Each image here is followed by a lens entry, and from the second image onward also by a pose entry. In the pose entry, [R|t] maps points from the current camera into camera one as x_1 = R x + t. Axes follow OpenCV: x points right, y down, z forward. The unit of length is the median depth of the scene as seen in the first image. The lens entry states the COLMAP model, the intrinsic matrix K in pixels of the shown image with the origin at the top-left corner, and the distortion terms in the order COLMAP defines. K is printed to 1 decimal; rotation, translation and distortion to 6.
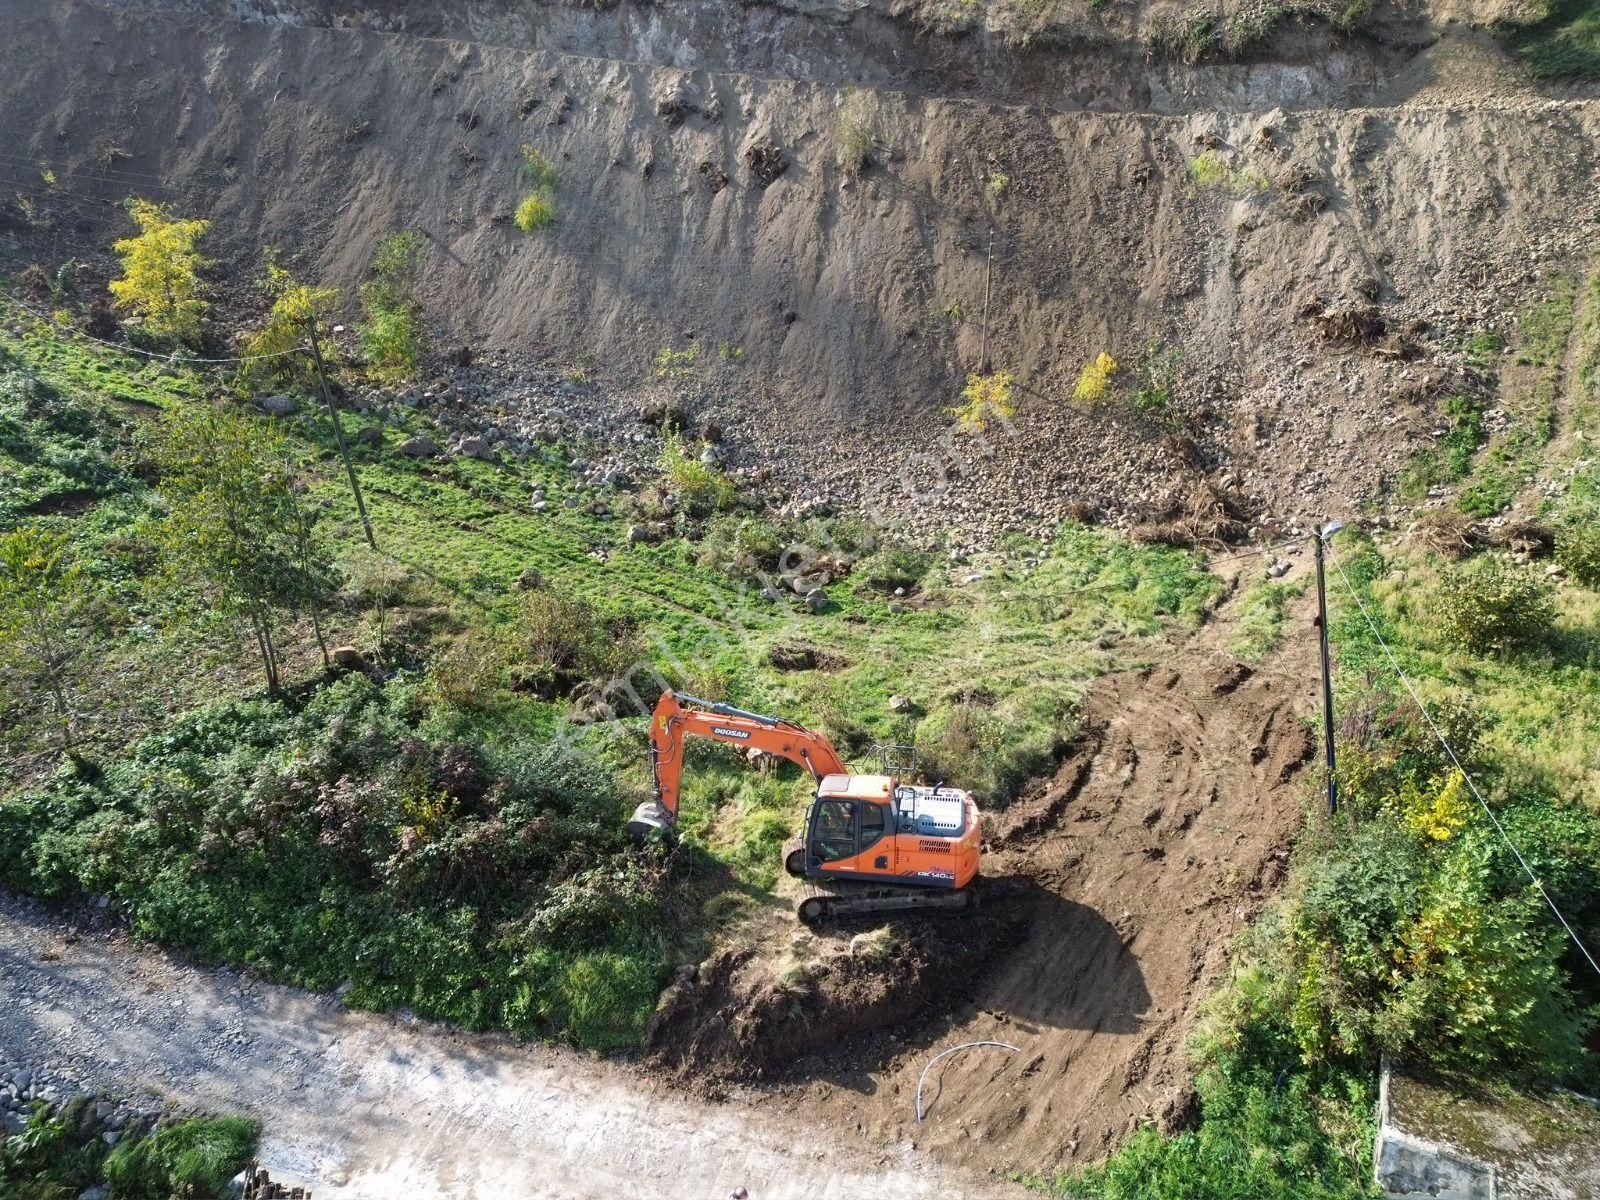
lens RADIAL K [[1116.8, 0, 802.0], [0, 1116.8, 599.7], [0, 0, 1]] dist [0.078148, -0.086081]
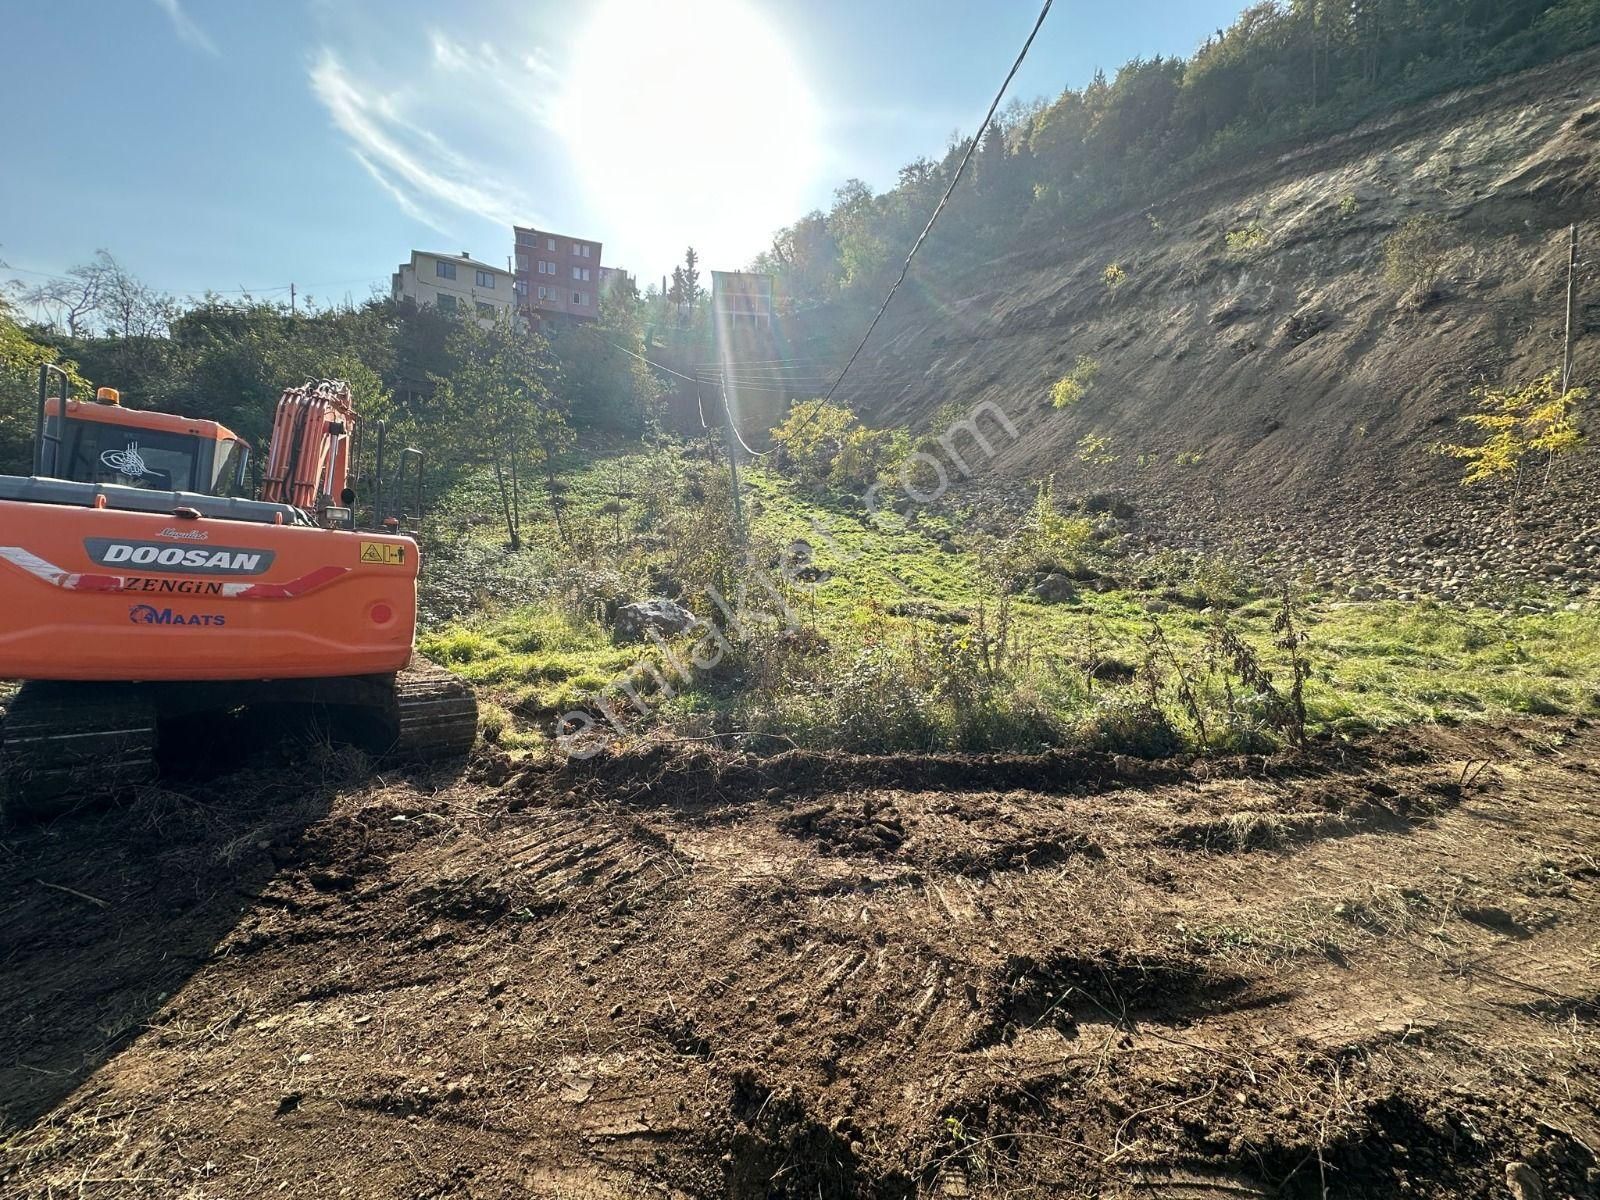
lens RADIAL K [[635.7, 0, 801.5], [0, 635.7, 601.8], [0, 0, 1]] dist [-0.004037, 0.000641]
pose [[0.637069, 0.081933, -0.766440, 0.188358], [-0.283191, 0.949675, -0.133869, 0.090295], [0.716901, 0.302332, 0.628211, 0.485598]]
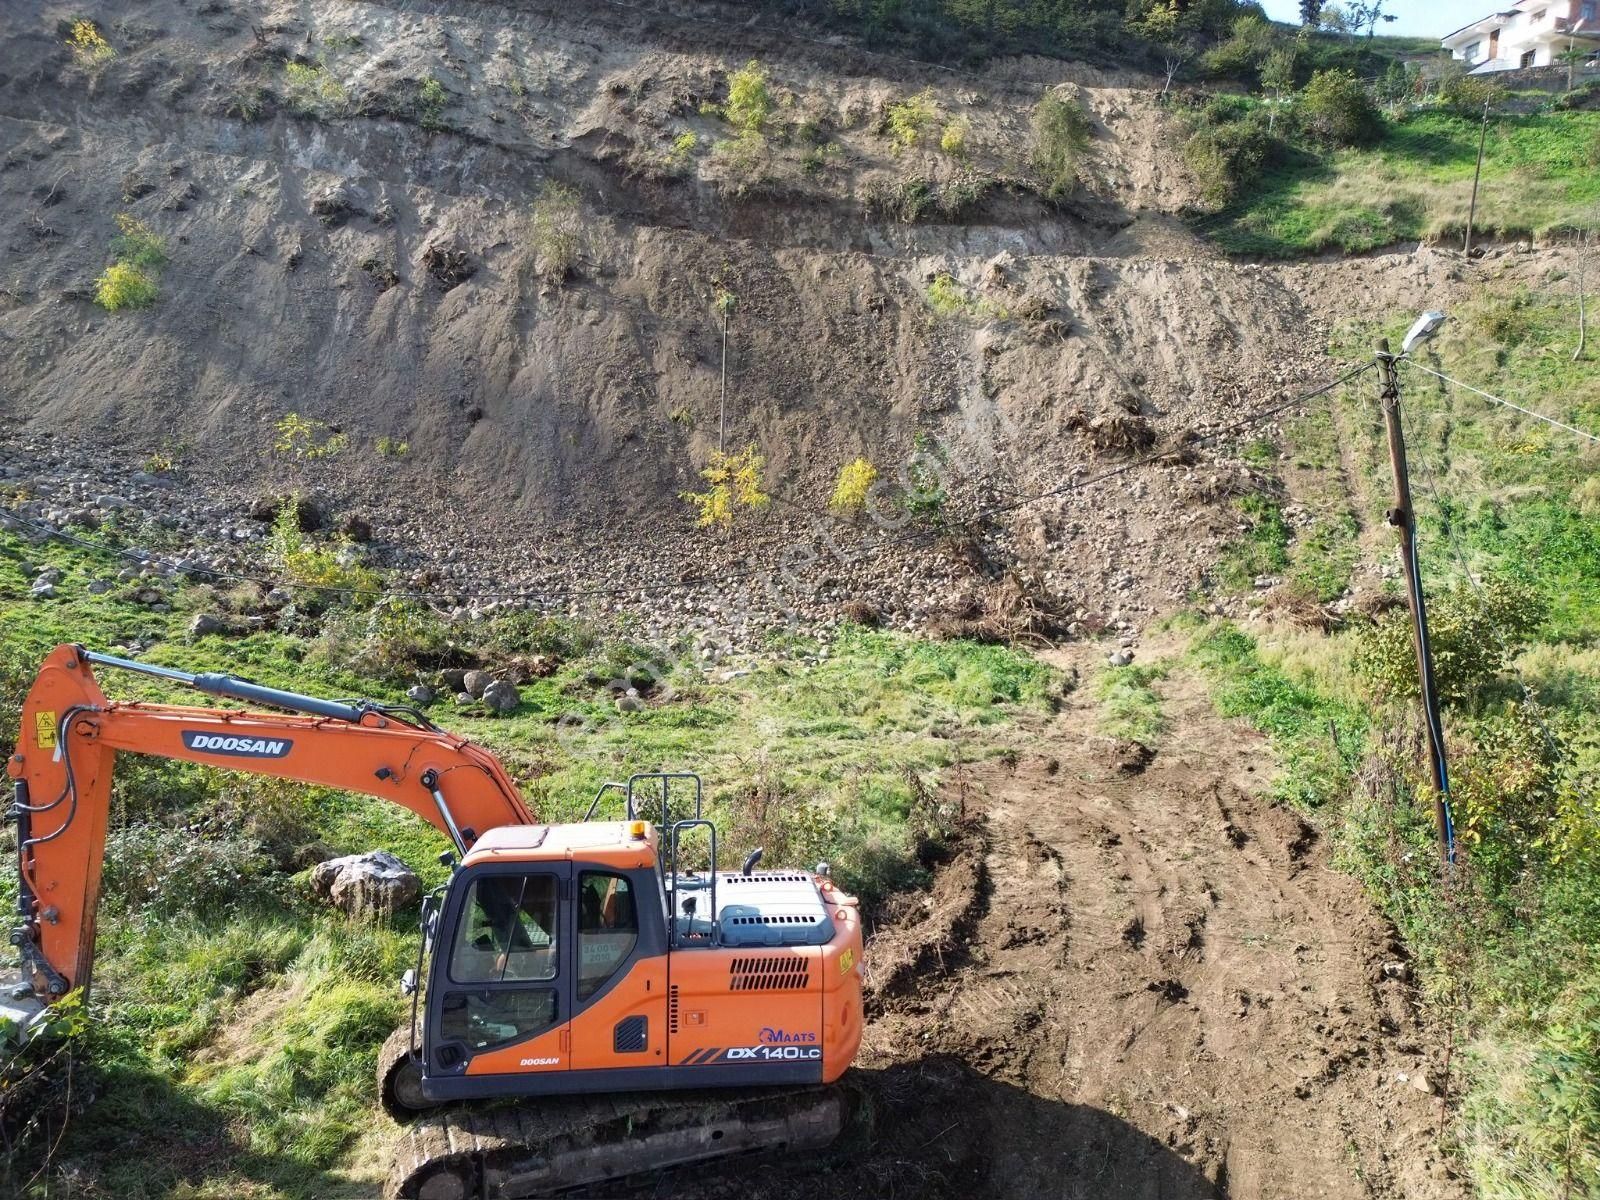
lens RADIAL K [[1116.8, 0, 802.0], [0, 1116.8, 599.7], [0, 0, 1]] dist [0.078148, -0.086081]
pose [[0.967364, 0.001873, 0.253385, 0.013551], [0.059233, 0.970596, -0.233312, 0.084829], [-0.246371, 0.240706, 0.938809, 0.272294]]
